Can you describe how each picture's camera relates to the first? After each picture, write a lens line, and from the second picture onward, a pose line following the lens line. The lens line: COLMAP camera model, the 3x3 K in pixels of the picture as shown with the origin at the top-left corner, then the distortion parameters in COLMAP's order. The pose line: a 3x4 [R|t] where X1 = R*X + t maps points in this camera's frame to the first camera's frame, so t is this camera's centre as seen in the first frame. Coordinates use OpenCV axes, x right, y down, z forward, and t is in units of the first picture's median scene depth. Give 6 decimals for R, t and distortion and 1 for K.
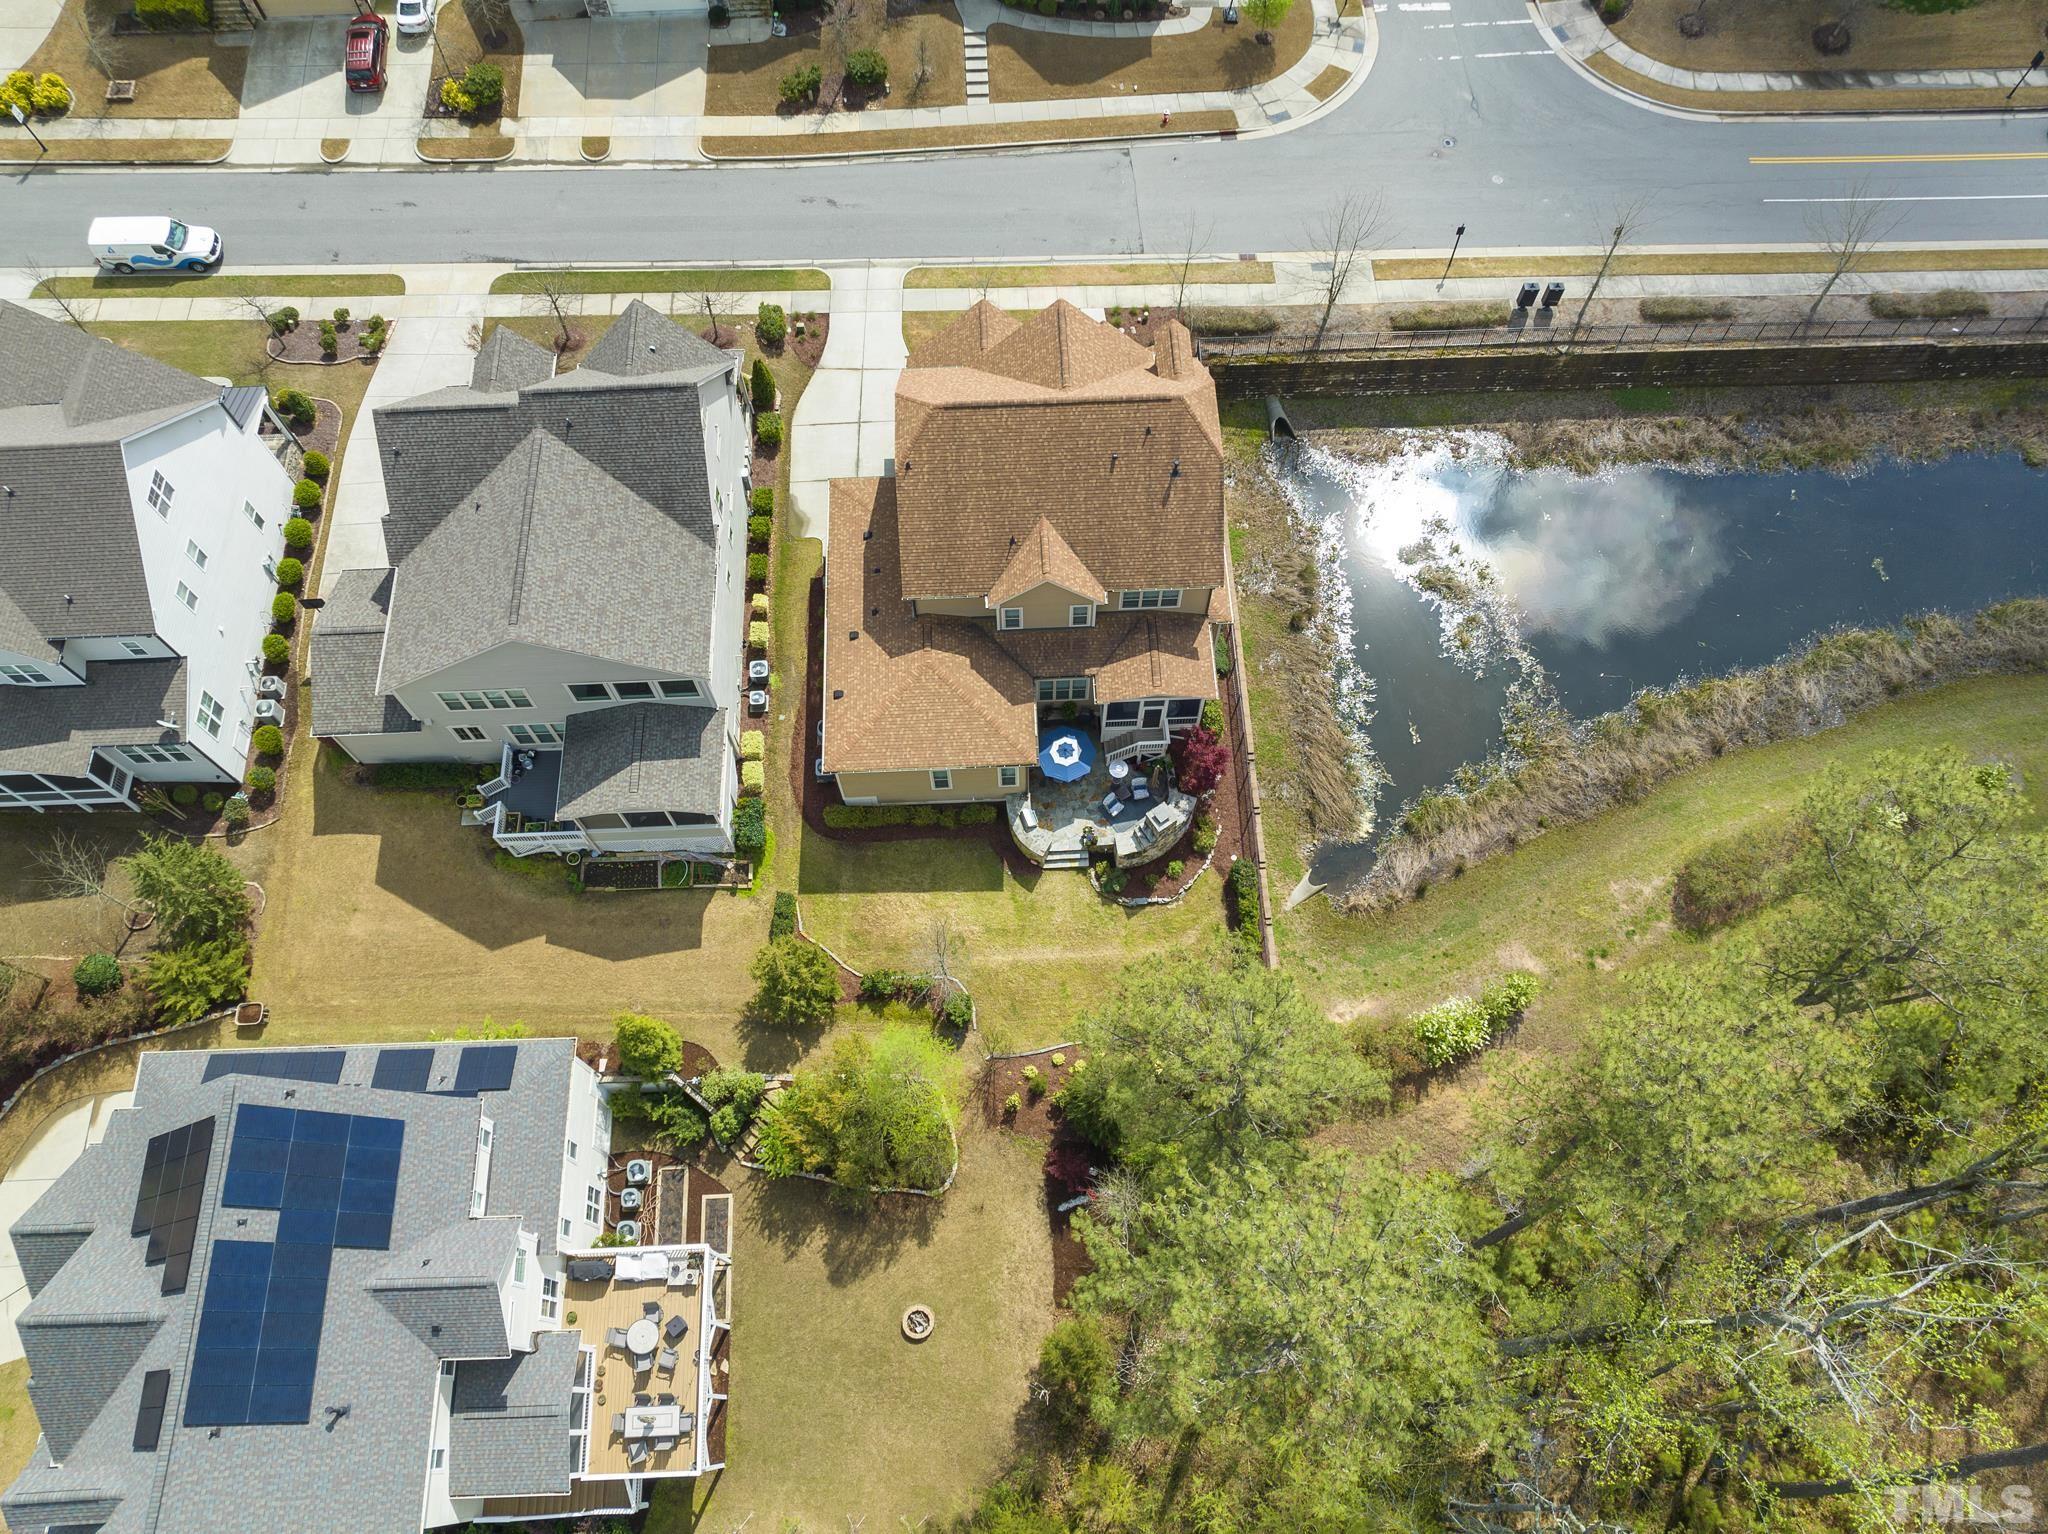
lens RADIAL K [[1440.3, 0, 1018.2], [0, 1440.3, 752.9], [0, 0, 1]] dist [-0.029645, -0.004263]
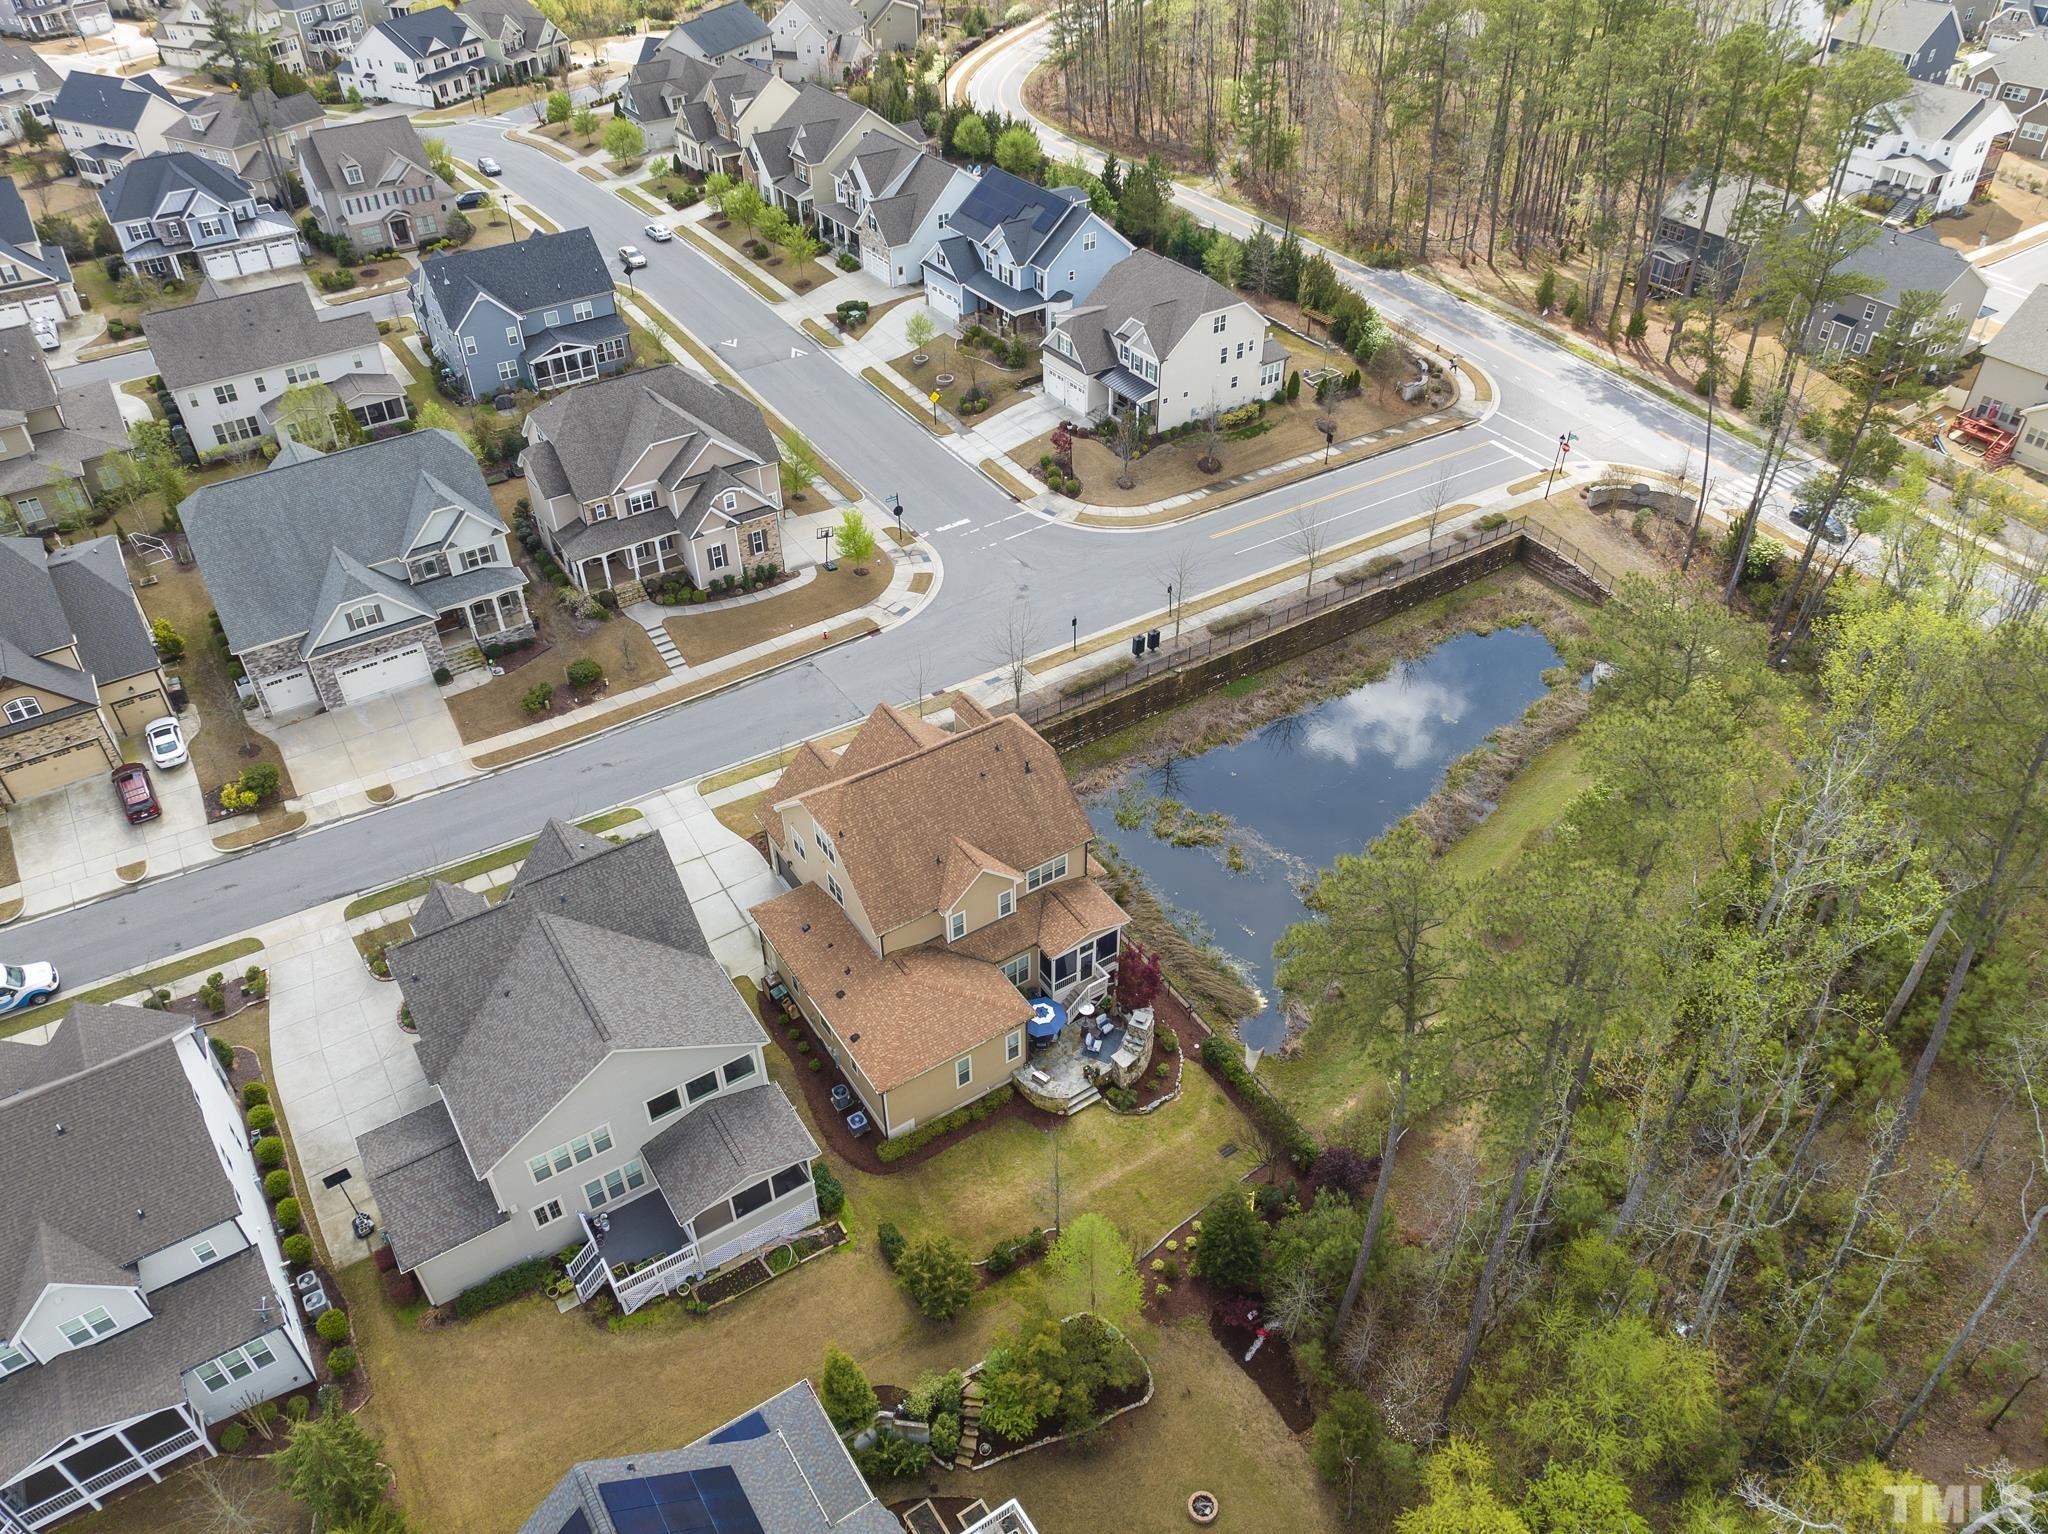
lens RADIAL K [[1440.3, 0, 1023.6], [0, 1440.3, 763.0], [0, 0, 1]] dist [-0.029645, -0.004263]
pose [[0.858955, -0.322771, 0.397511, -0.318259], [0.465658, 0.815277, -0.344219, 0.191607], [-0.212978, 0.480773, 0.850587, -0.087394]]
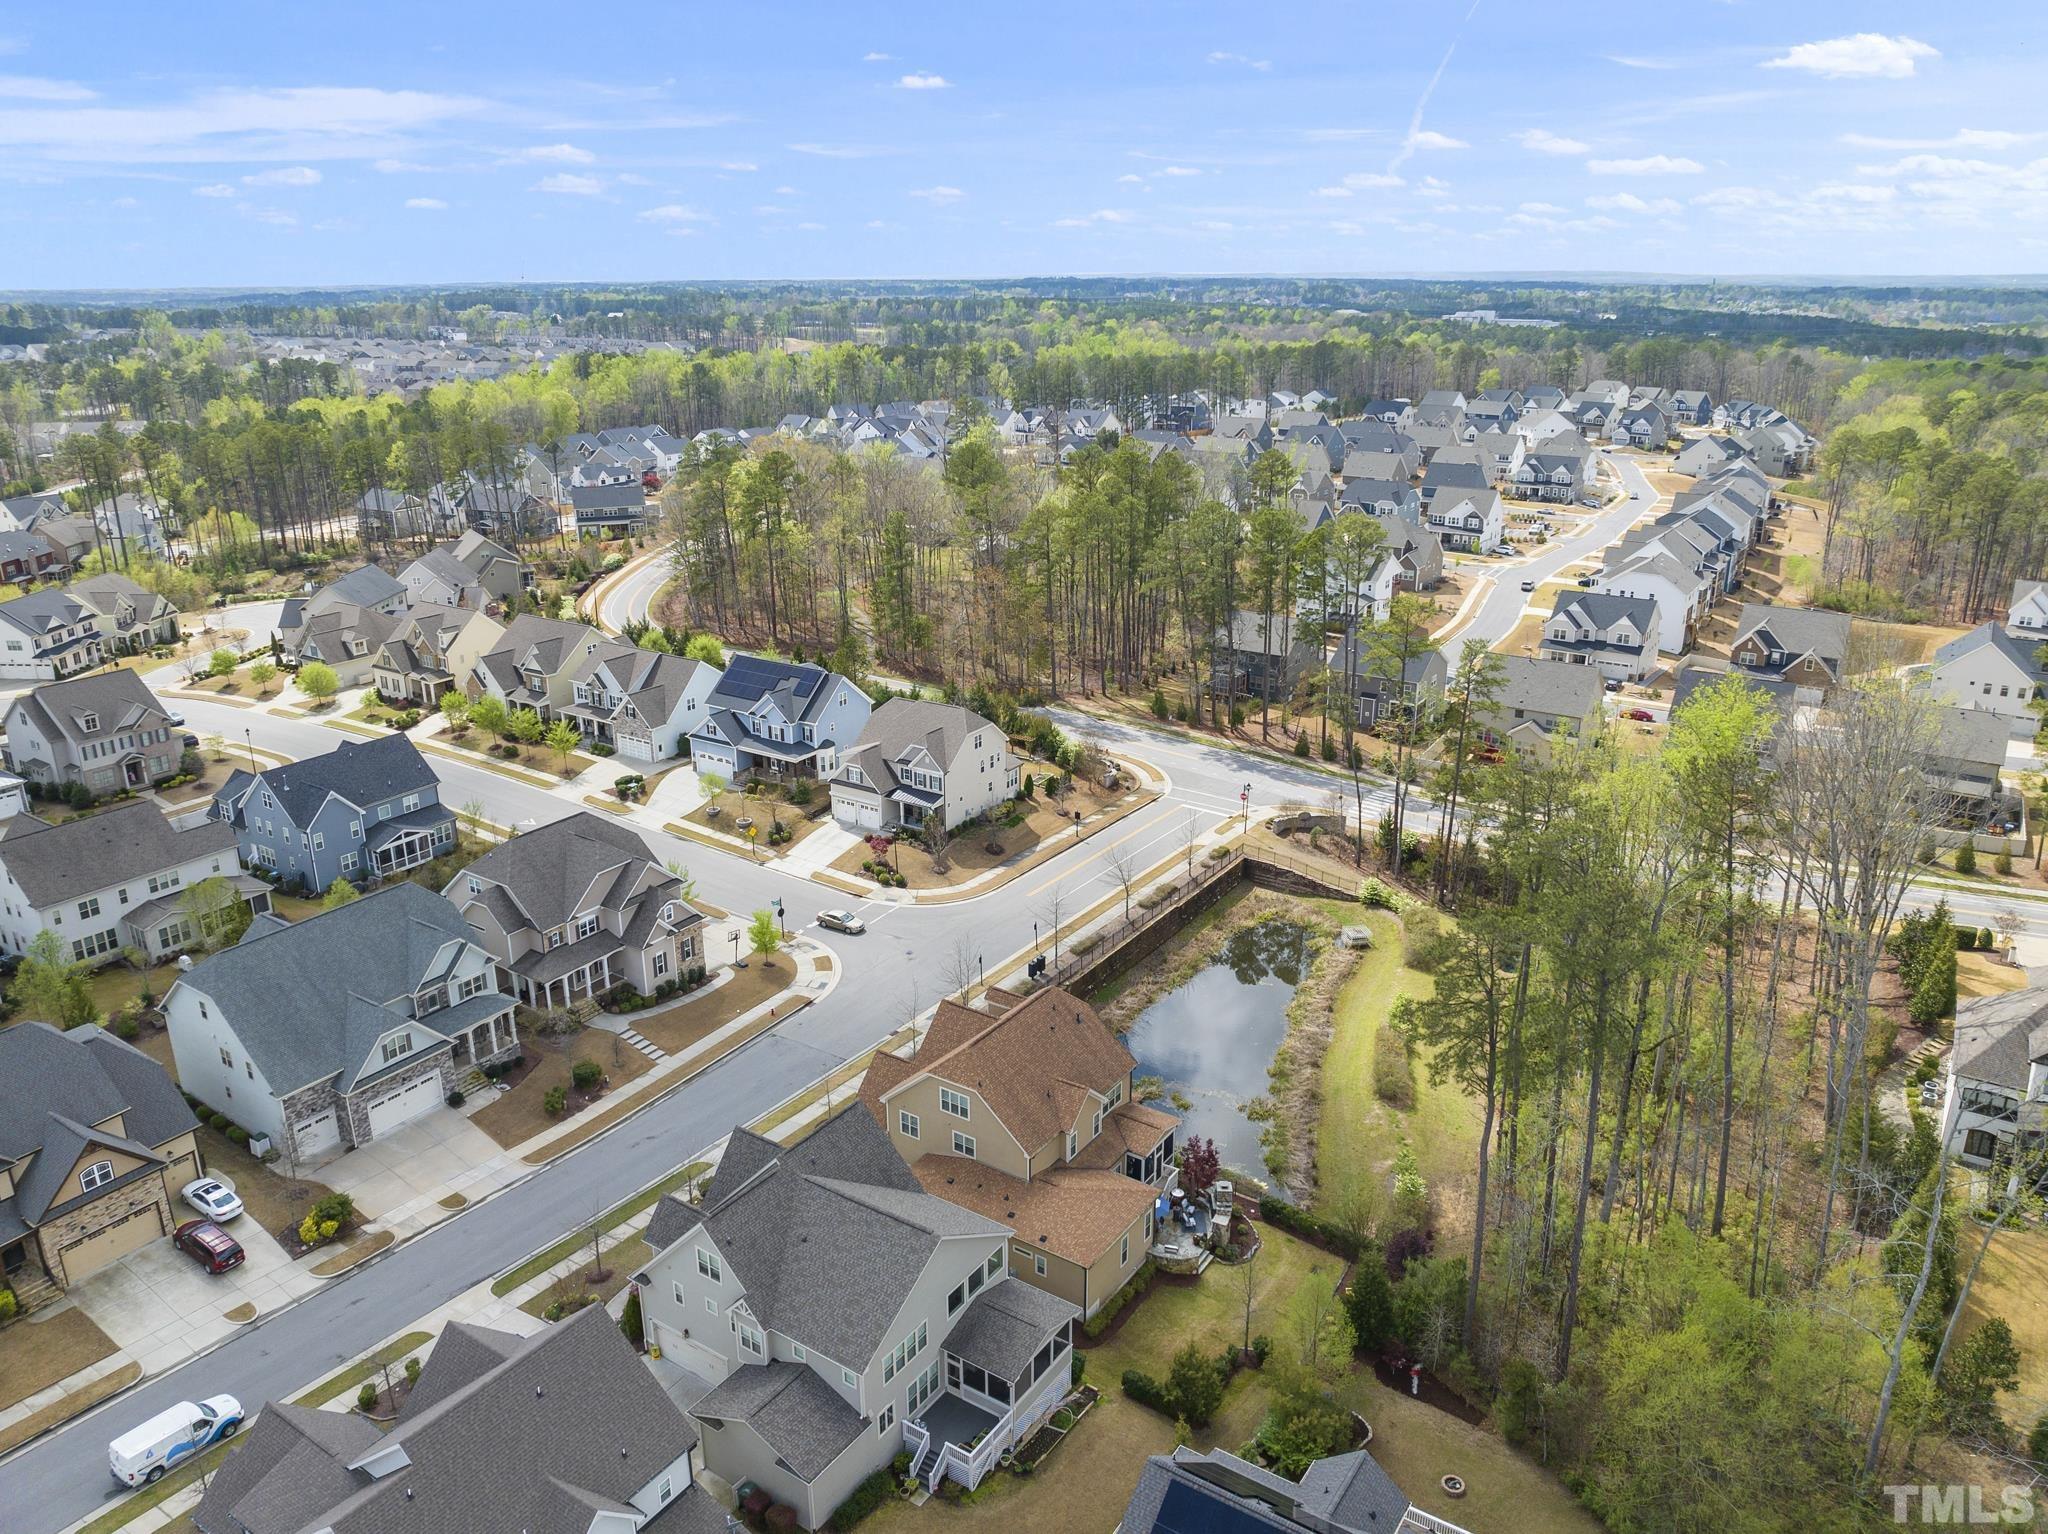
lens RADIAL K [[1440.3, 0, 1032.1], [0, 1440.3, 762.5], [0, 0, 1]] dist [-0.029645, -0.004263]
pose [[0.587476, -0.255833, 0.767737, -0.874417], [0.732212, 0.572018, -0.369678, 0.163023], [-0.344583, 0.779324, 0.523371, -0.069772]]
